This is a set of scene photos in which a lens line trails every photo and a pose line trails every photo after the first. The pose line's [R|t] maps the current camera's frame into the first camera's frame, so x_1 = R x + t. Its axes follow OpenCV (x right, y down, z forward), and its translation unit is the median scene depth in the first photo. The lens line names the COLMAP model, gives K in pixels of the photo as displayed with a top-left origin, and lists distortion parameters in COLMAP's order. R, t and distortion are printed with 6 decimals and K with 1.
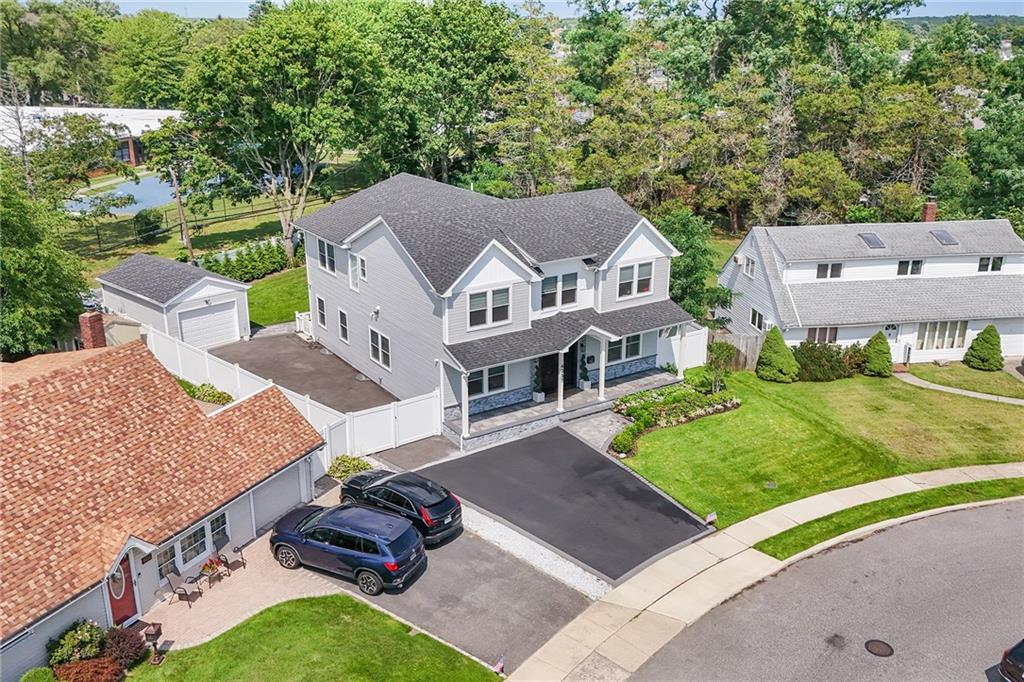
lens RADIAL K [[914.5, 0, 518.1], [0, 914.5, 338.1], [0, 0, 1]] dist [0.018931, -0.005666]
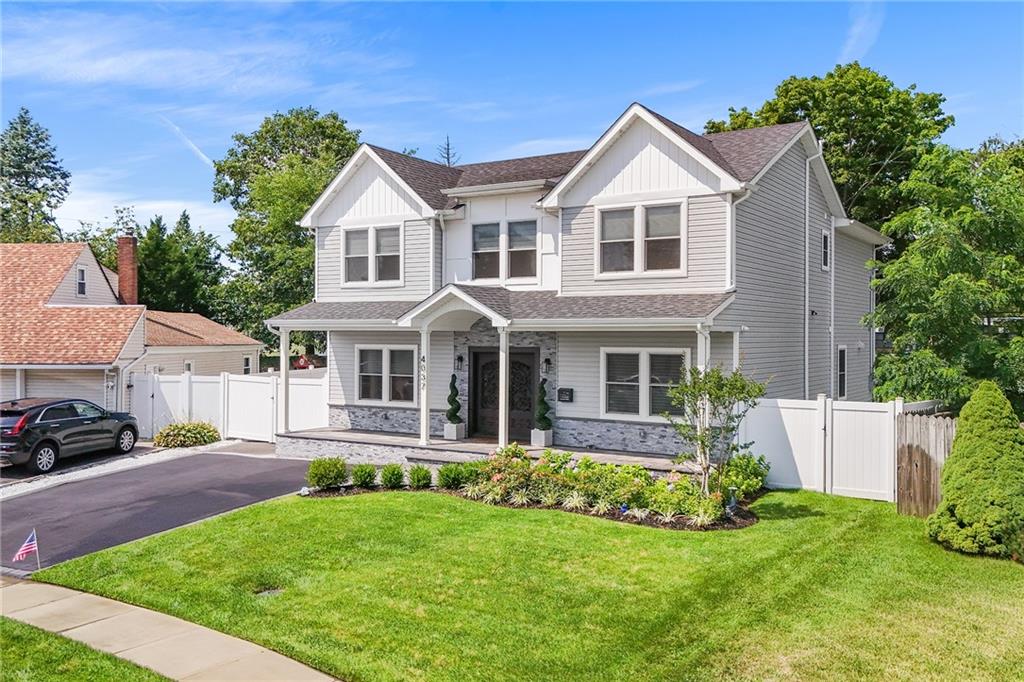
lens RADIAL K [[914.5, 0, 518.1], [0, 914.5, 338.1], [0, 0, 1]] dist [0.018931, -0.005666]
pose [[0.403360, 0.001764, -0.915040, 0.571792], [-0.295985, 0.946489, -0.128649, 0.071165], [0.865848, 0.322730, 0.382298, 0.803285]]
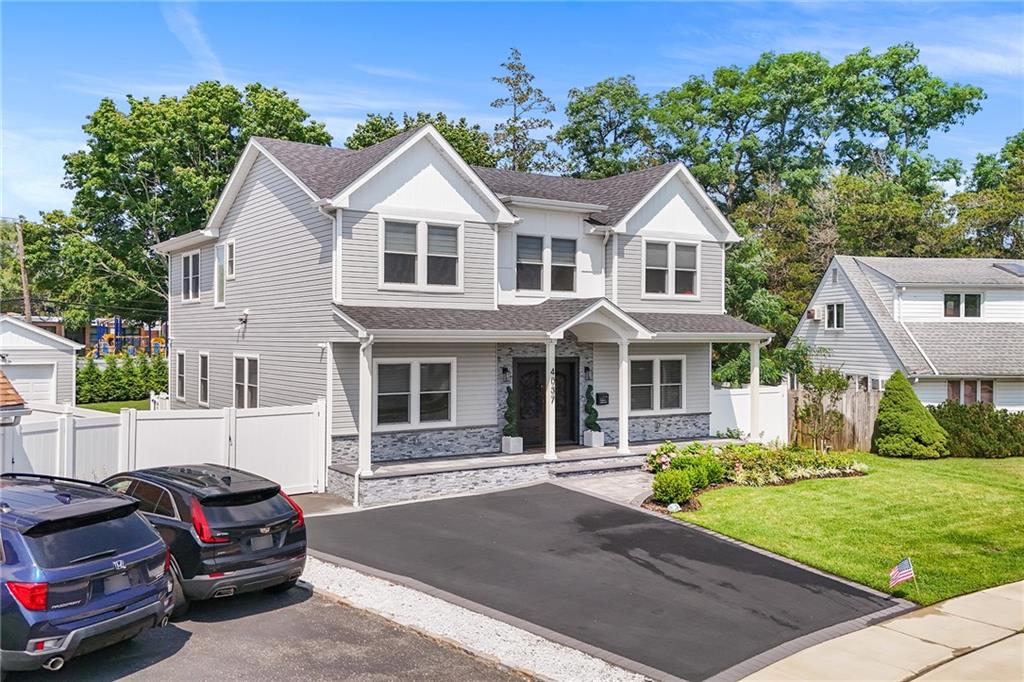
lens RADIAL K [[914.5, 0, 518.1], [0, 914.5, 338.1], [0, 0, 1]] dist [0.018931, -0.005666]
pose [[0.999999, -0.000551, 0.001479, 0.025542], [0.000996, 0.947180, -0.320700, 0.183577], [-0.001224, 0.320701, 0.947180, 0.450992]]
